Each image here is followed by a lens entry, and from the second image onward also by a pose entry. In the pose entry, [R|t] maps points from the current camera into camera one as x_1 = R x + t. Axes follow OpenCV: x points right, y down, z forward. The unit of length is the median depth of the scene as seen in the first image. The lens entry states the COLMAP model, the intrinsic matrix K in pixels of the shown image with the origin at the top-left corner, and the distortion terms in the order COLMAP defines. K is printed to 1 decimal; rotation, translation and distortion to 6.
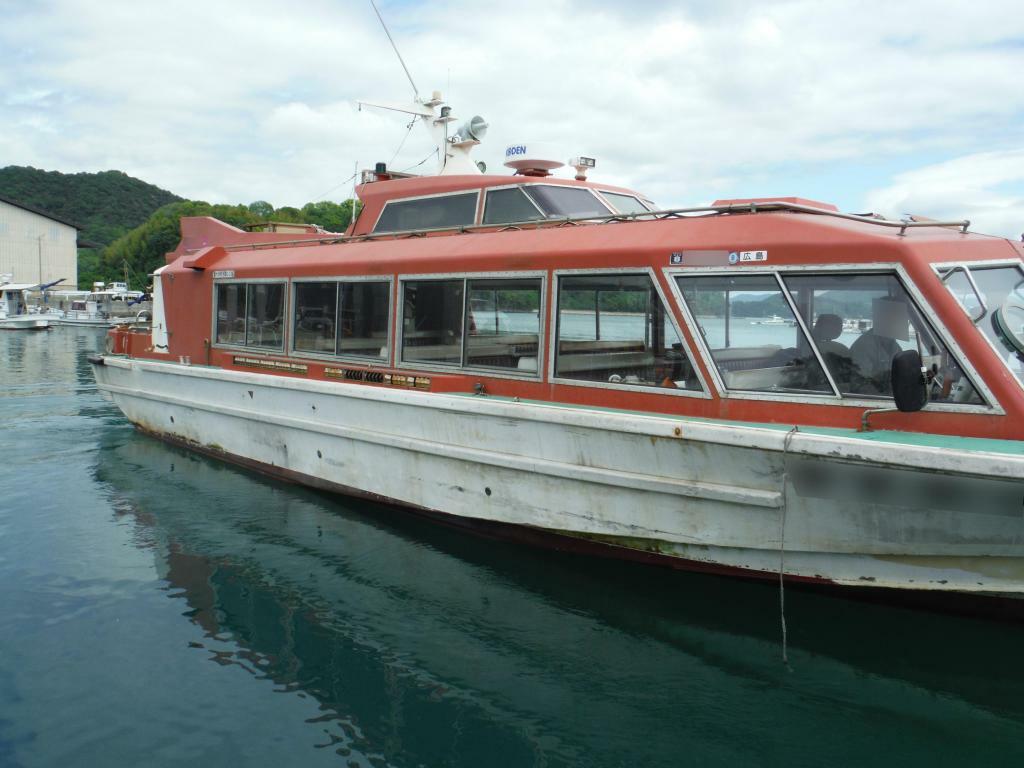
lens RADIAL K [[889.7, 0, 512.0], [0, 889.7, 384.0], [0, 0, 1]] dist [-0.056647, 0.022031]
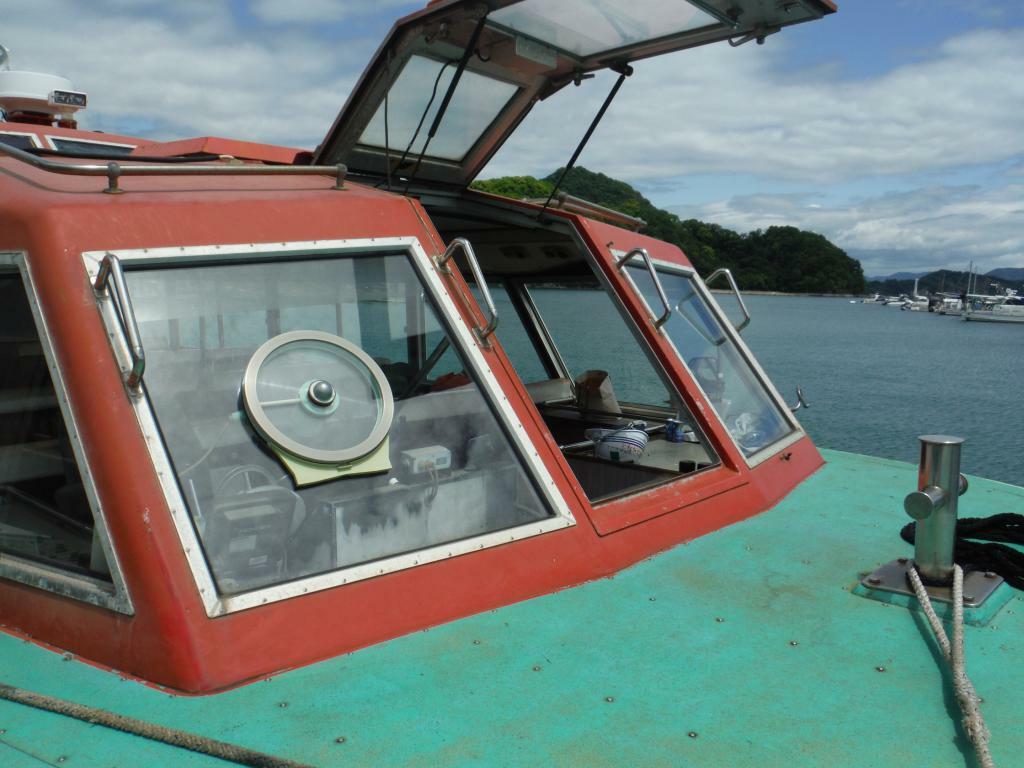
lens RADIAL K [[889.7, 0, 512.0], [0, 889.7, 384.0], [0, 0, 1]] dist [-0.056647, 0.022031]
pose [[0.997820, -0.003870, 0.065880, 0.500176], [0.002357, 0.999732, 0.023027, -0.059022], [-0.065951, -0.022822, 0.997562, 0.393472]]
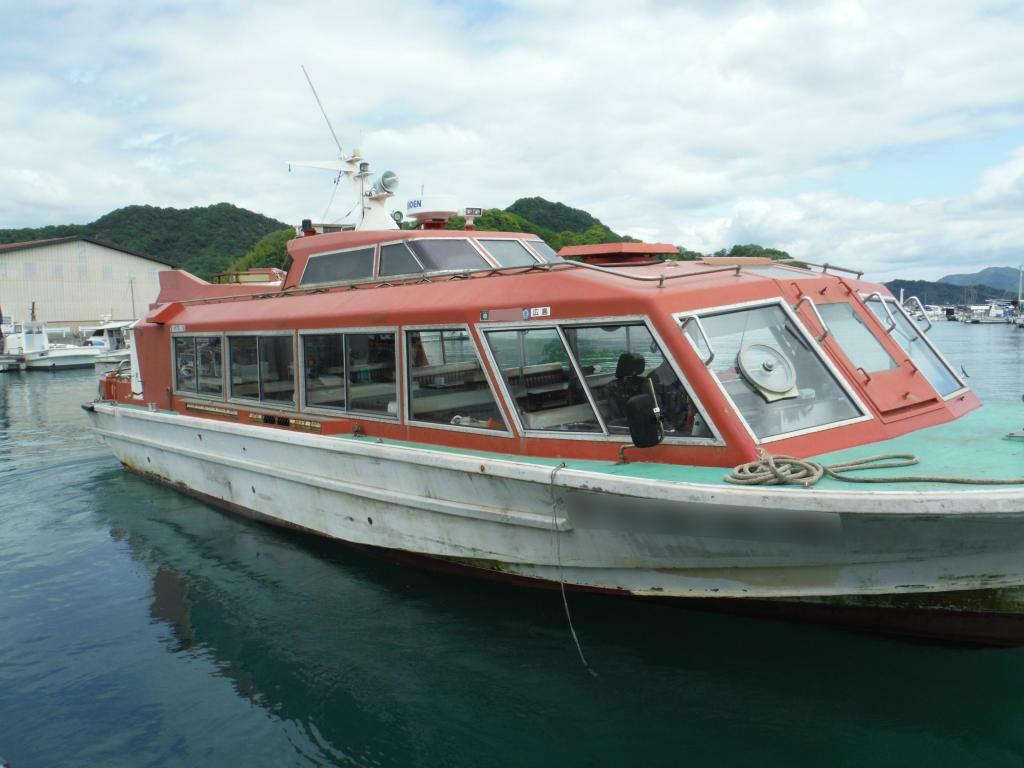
lens RADIAL K [[889.7, 0, 512.0], [0, 889.7, 384.0], [0, 0, 1]] dist [-0.056647, 0.022031]
pose [[0.996167, -0.059982, -0.063659, 0.252055], [0.059880, 0.998199, -0.003518, -0.041103], [0.063756, -0.000307, 0.997965, -0.124709]]
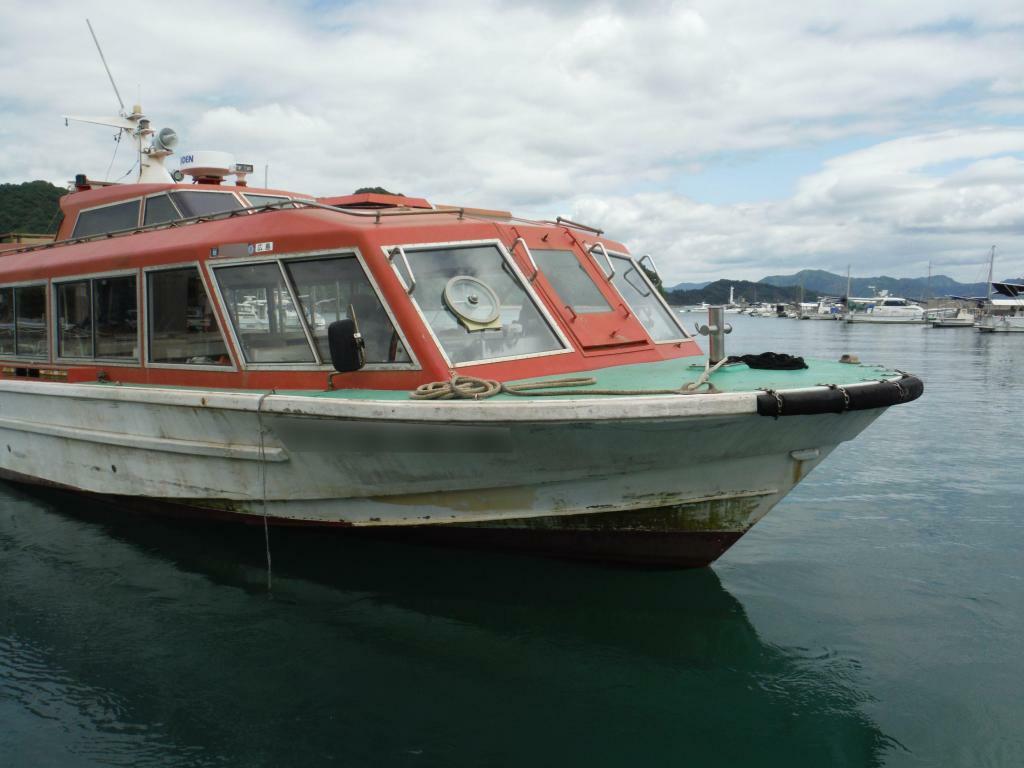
lens RADIAL K [[904.8, 0, 512.0], [0, 904.8, 384.0], [0, 0, 1]] dist [-0.096142, 0.097665]
pose [[0.994595, -0.049041, 0.091522, 0.398004], [0.049220, 0.998788, 0.000299, 0.041836], [-0.091426, 0.004207, 0.995803, -0.167770]]
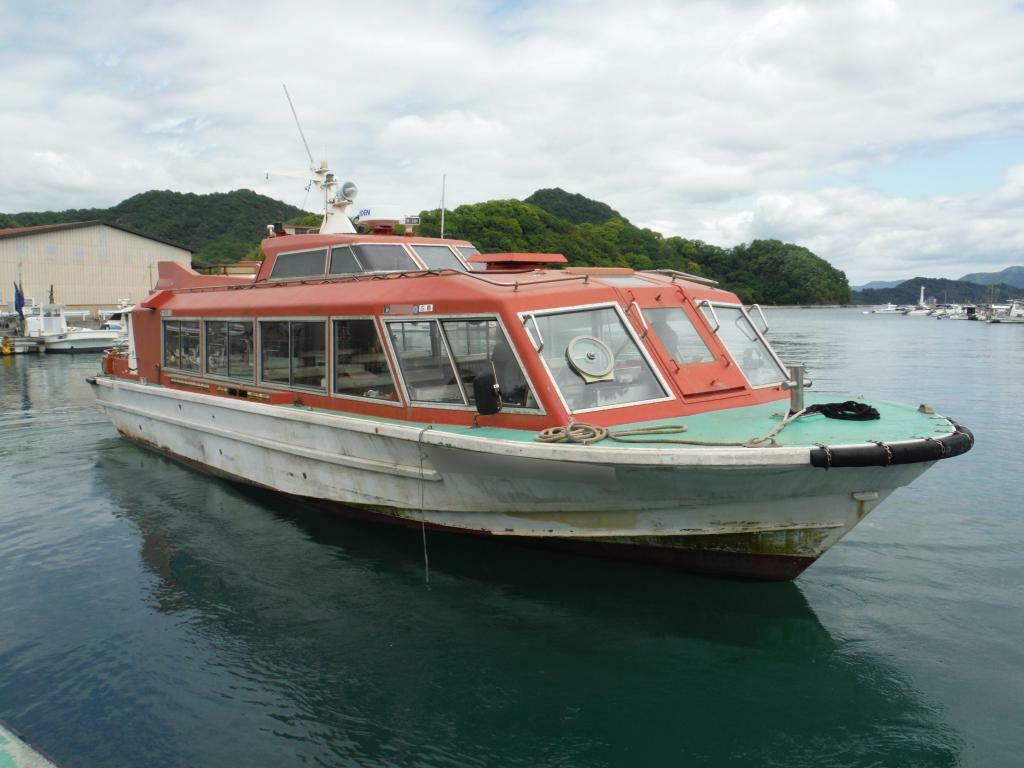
lens RADIAL K [[913.8, 0, 486.9], [0, 913.8, 381.4], [0, 0, 1]] dist [-0.104113, 0.127103]
pose [[0.993204, -0.028782, -0.112770, 0.445646], [0.028796, 0.999584, -0.001509, -0.016307], [0.112766, -0.001749, 0.993620, -0.394007]]
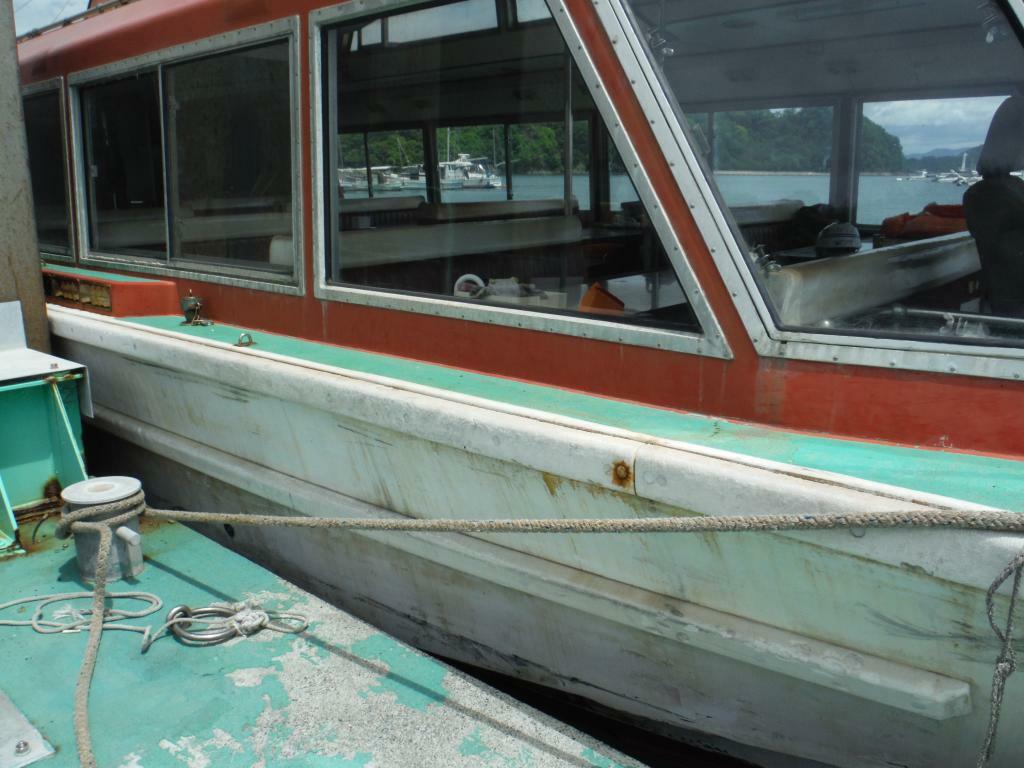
lens RADIAL K [[889.7, 0, 512.0], [0, 889.7, 384.0], [0, 0, 1]] dist [-0.056647, 0.022031]
pose [[0.998533, -0.035083, 0.041238, 0.113302], [0.028825, 0.989214, 0.143615, -0.018055], [-0.045832, -0.142215, 0.988774, 0.581011]]
